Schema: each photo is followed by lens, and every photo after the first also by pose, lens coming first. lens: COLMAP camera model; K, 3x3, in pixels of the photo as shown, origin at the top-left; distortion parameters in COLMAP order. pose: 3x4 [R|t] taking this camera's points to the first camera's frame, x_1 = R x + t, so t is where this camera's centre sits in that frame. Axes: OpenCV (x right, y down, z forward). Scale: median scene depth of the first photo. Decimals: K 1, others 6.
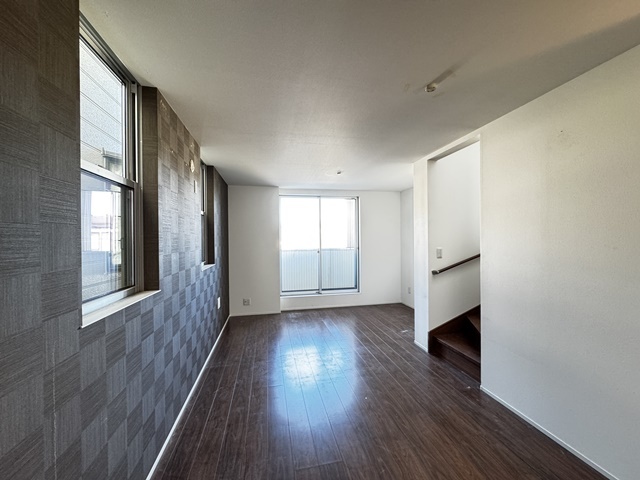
lens RADIAL K [[254.9, 0, 322.8], [0, 254.9, 239.0], [0, 0, 1]] dist [-0.004590, 0.000429]
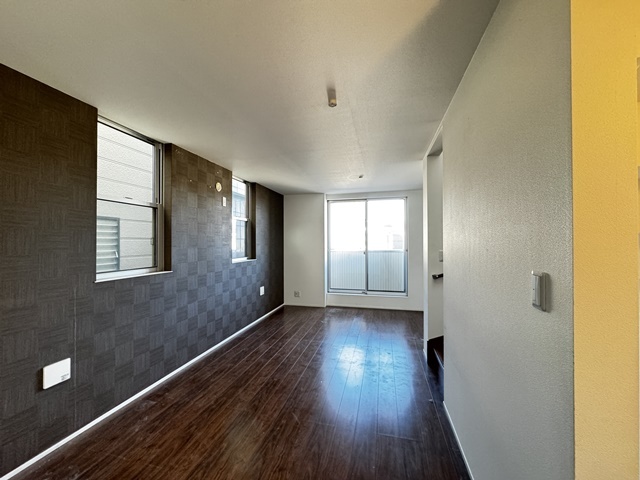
lens RADIAL K [[254.9, 0, 320.2], [0, 254.9, 240.3], [0, 0, 1]] dist [-0.004590, 0.000429]
pose [[0.902031, 0.006225, -0.431627, 0.432634], [-0.007880, 0.999967, -0.002048, 0.002675], [0.431600, 0.005248, 0.902050, -0.012034]]
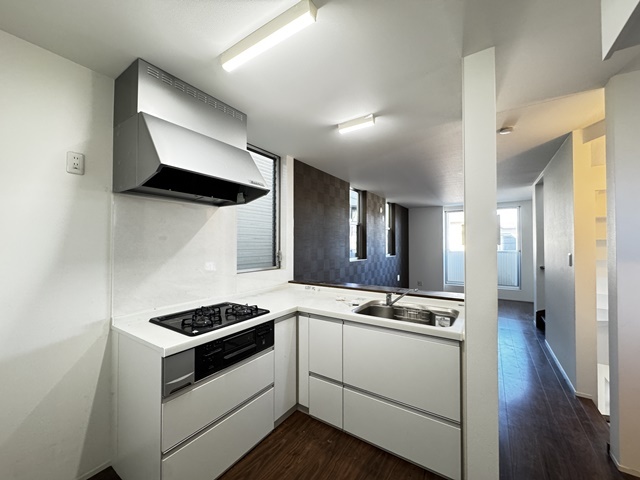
lens RADIAL K [[254.9, 0, 322.8], [0, 254.9, 241.1], [0, 0, 1]] dist [-0.004590, 0.000429]
pose [[0.706061, -0.000505, -0.708151, 0.534844], [-0.007408, 0.999940, -0.008100, 0.011180], [0.708113, 0.010965, 0.706014, -0.710500]]
